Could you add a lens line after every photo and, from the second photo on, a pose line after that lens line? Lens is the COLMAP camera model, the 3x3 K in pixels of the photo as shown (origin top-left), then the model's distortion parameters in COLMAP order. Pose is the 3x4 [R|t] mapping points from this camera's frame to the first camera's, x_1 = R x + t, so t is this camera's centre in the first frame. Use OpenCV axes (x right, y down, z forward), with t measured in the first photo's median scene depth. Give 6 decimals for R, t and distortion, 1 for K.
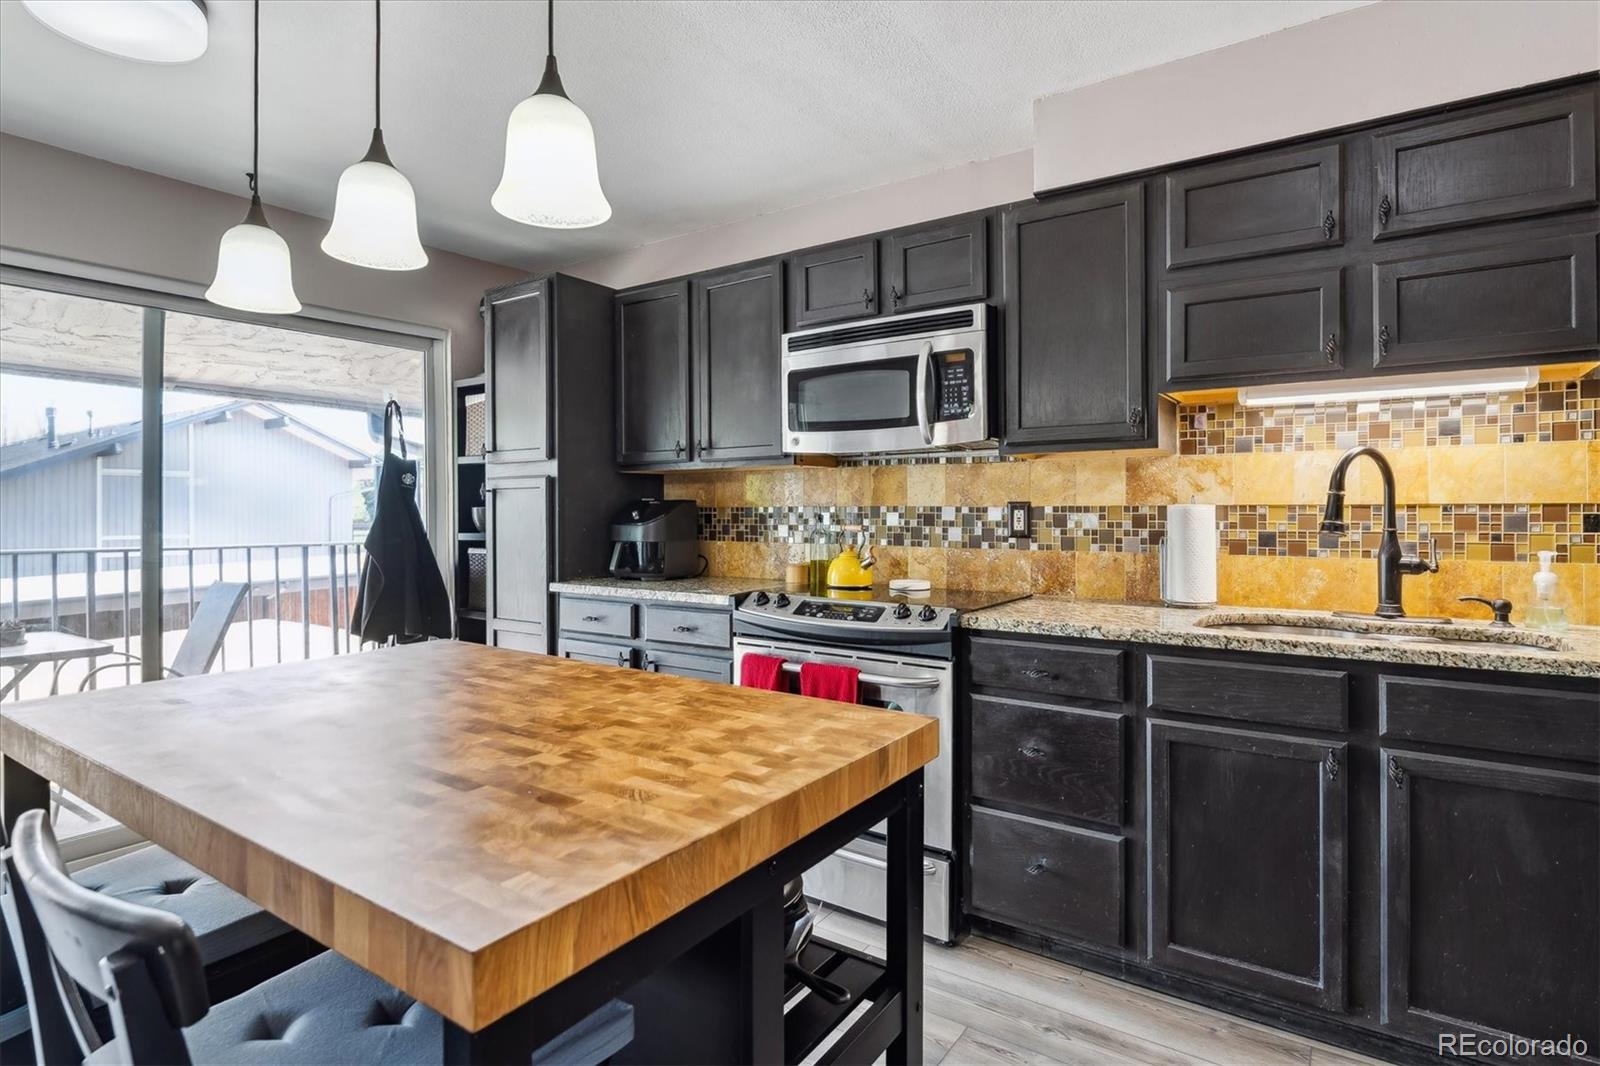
lens RADIAL K [[810.2, 0, 803.0], [0, 810.2, 513.4], [0, 0, 1]] dist [0.001036, -0.003224]
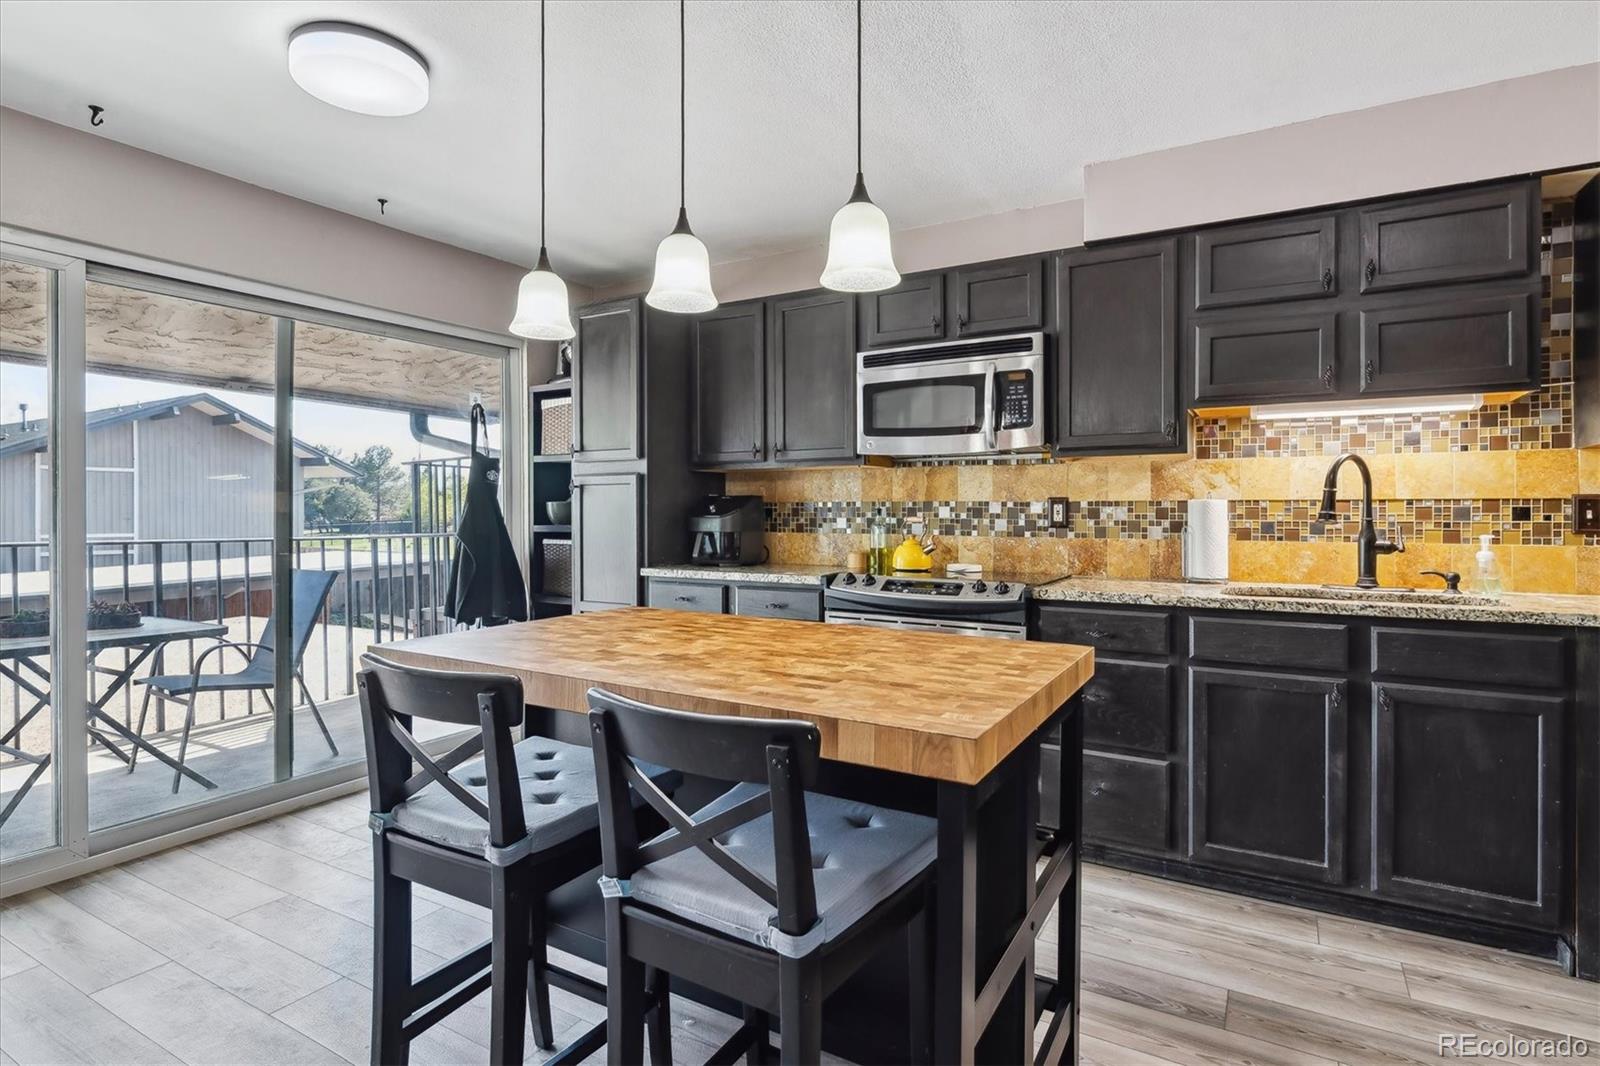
lens RADIAL K [[810.2, 0, 801.5], [0, 810.2, 516.2], [0, 0, 1]] dist [0.001036, -0.003224]
pose [[0.997548, 0.002593, 0.069943, -0.214420], [-0.002754, 0.999994, 0.002209, 0.013109], [-0.069937, -0.002396, 0.997549, -0.175857]]
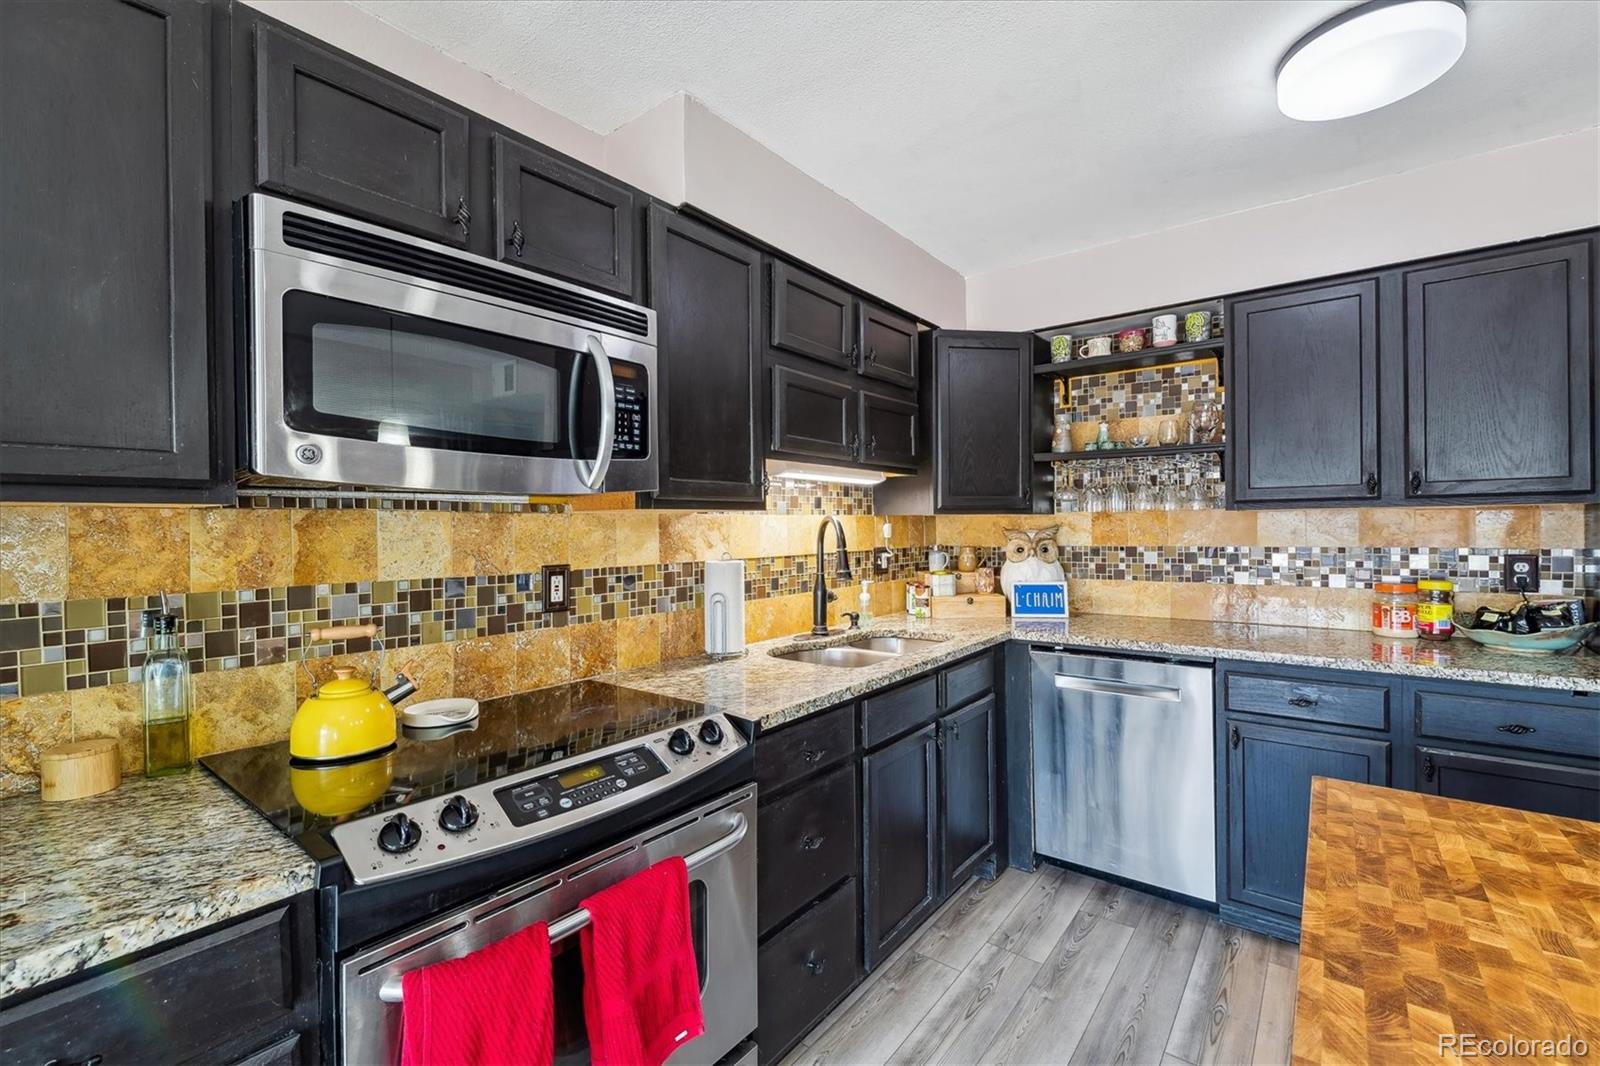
lens RADIAL K [[690.5, 0, 806.1], [0, 690.5, 535.5], [0, 0, 1]] dist [-0.001190, -0.002682]
pose [[0.069853, -0.013889, 0.997461, -0.414969], [0.013162, 0.999829, 0.013000, -0.053469], [-0.997470, 0.012221, 0.070024, 0.804042]]
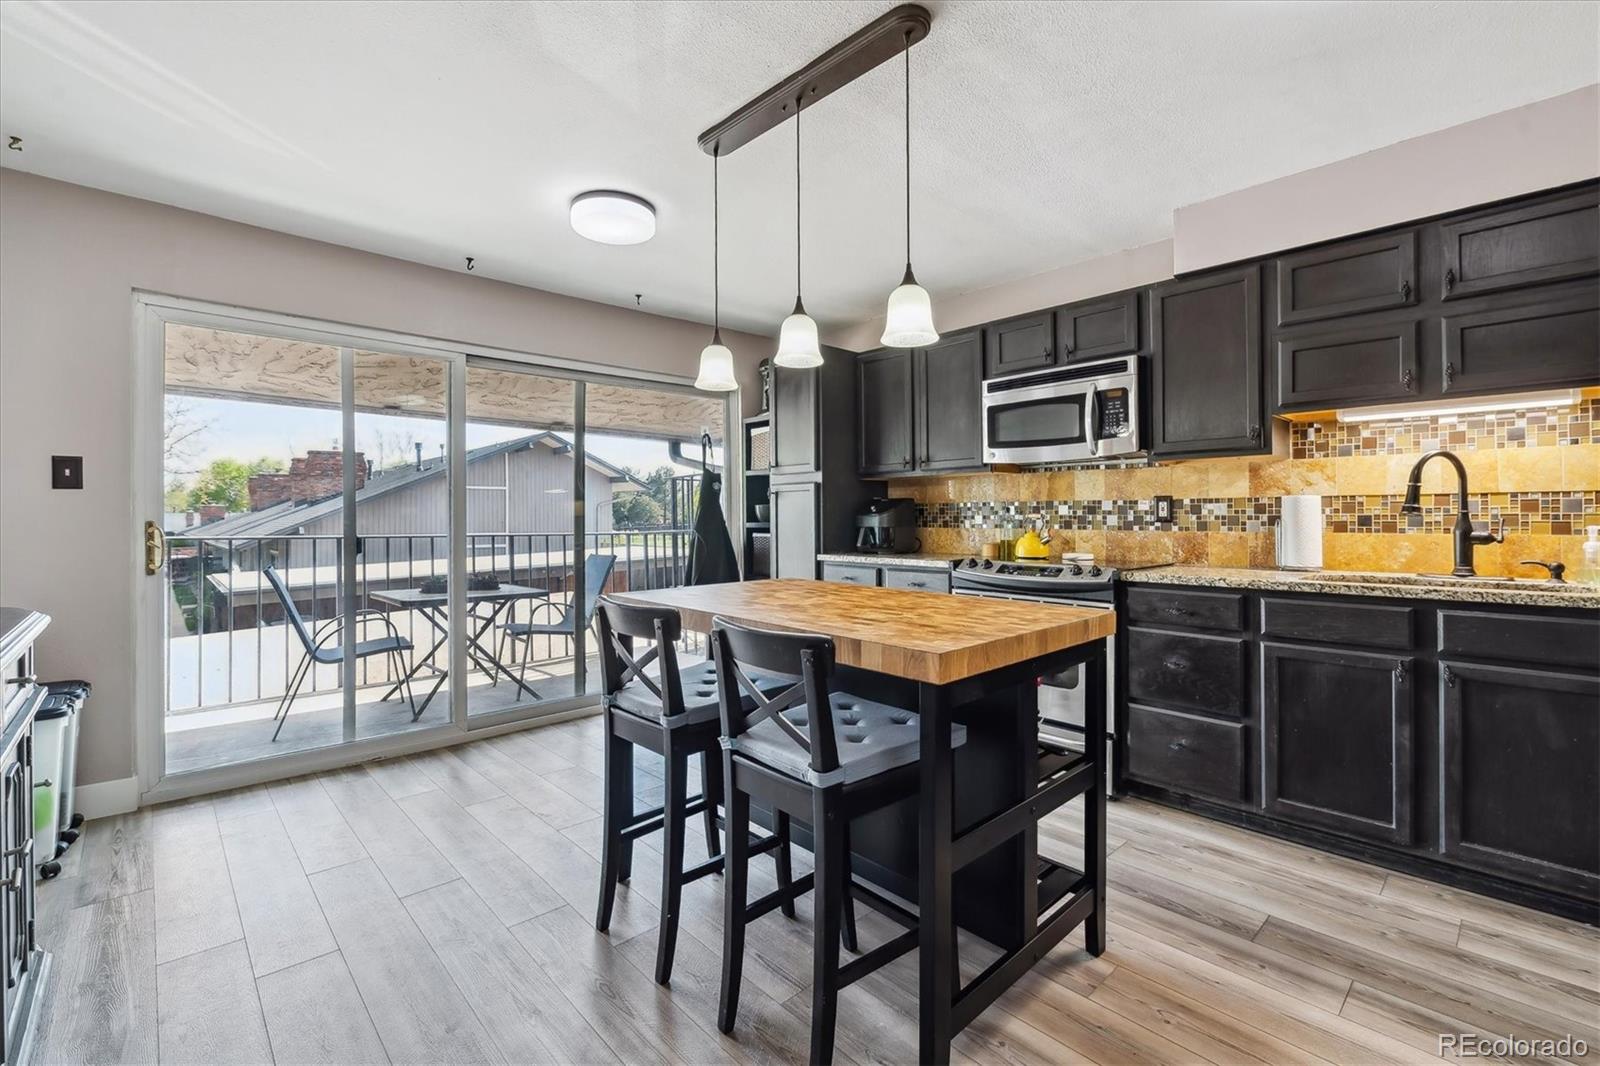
lens RADIAL K [[690.5, 0, 802.3], [0, 690.5, 515.2], [0, 0, 1]] dist [-0.001190, -0.002682]
pose [[0.976465, -0.002437, -0.215661, -0.086036], [0.001529, 0.999989, -0.004377, 0.025222], [0.215669, 0.003944, 0.976459, -0.300765]]
